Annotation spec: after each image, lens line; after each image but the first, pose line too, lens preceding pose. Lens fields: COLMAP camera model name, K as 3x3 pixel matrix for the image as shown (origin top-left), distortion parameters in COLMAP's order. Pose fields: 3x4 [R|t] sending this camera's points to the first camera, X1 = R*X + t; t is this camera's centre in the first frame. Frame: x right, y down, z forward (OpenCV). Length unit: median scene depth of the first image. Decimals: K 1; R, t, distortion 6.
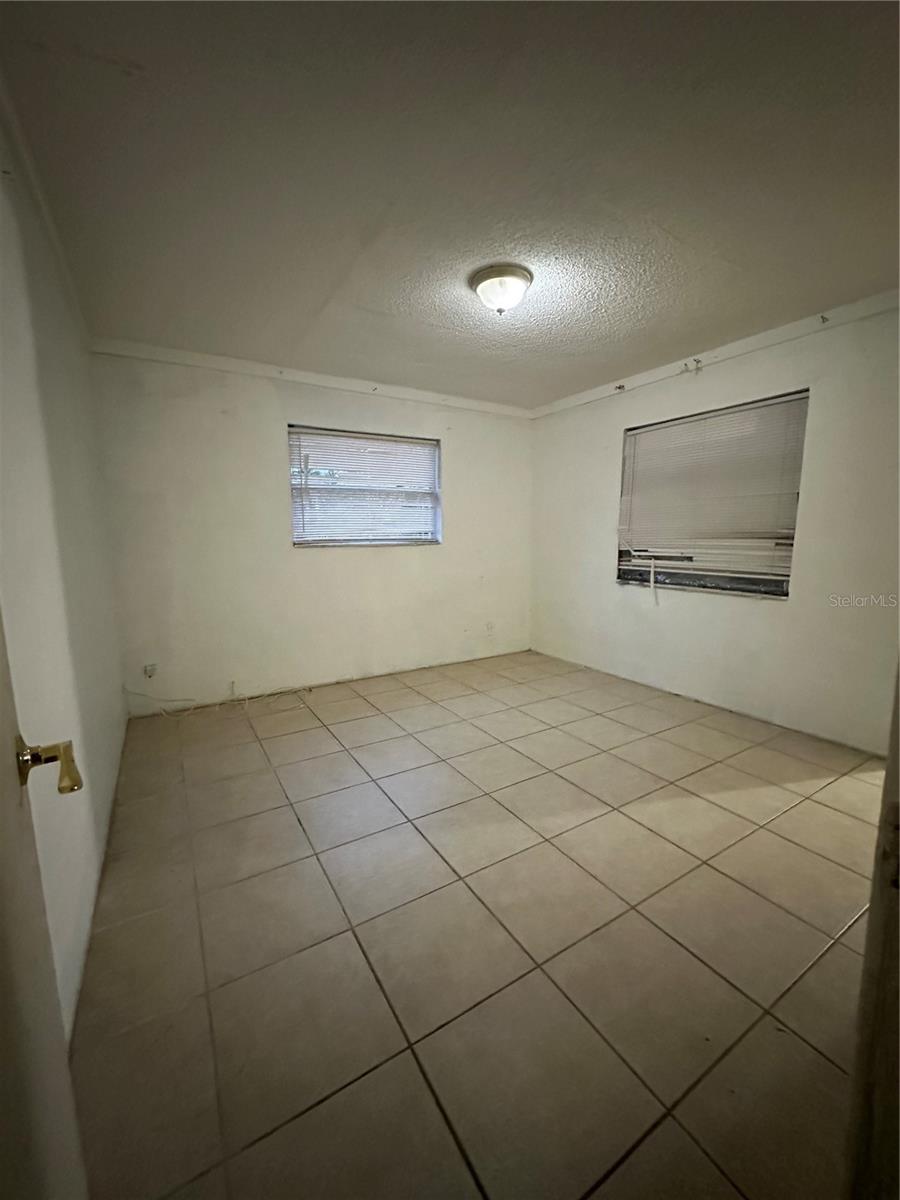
lens RADIAL K [[477.2, 0, 450.0], [0, 477.2, 600.0], [0, 0, 1]] dist [-0.002353, -0.000178]
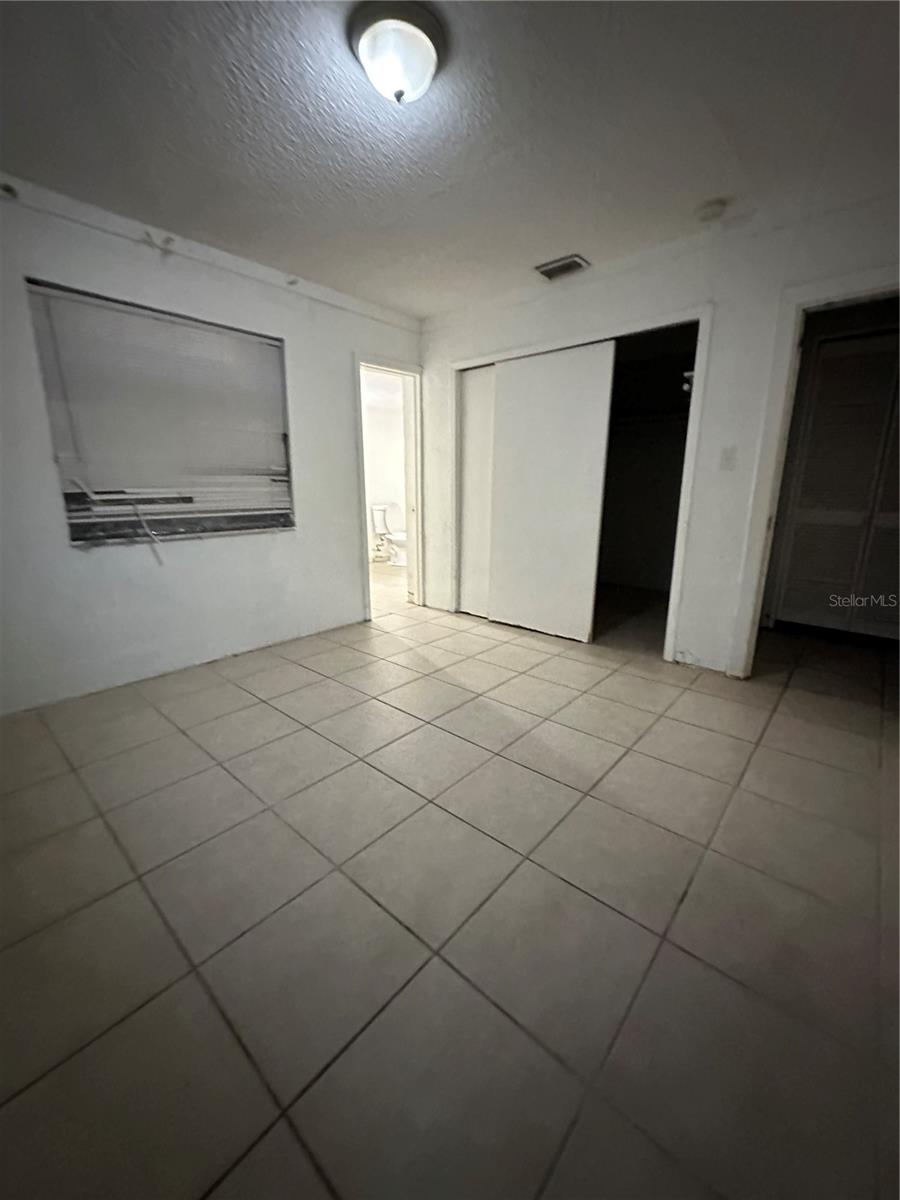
lens RADIAL K [[477.2, 0, 450.0], [0, 477.2, 600.0], [0, 0, 1]] dist [-0.002353, -0.000178]
pose [[-0.301047, -0.219860, 0.927918, -0.441699], [0.133461, 0.953769, 0.269284, -0.083782], [-0.944224, 0.204908, -0.257786, 0.832156]]
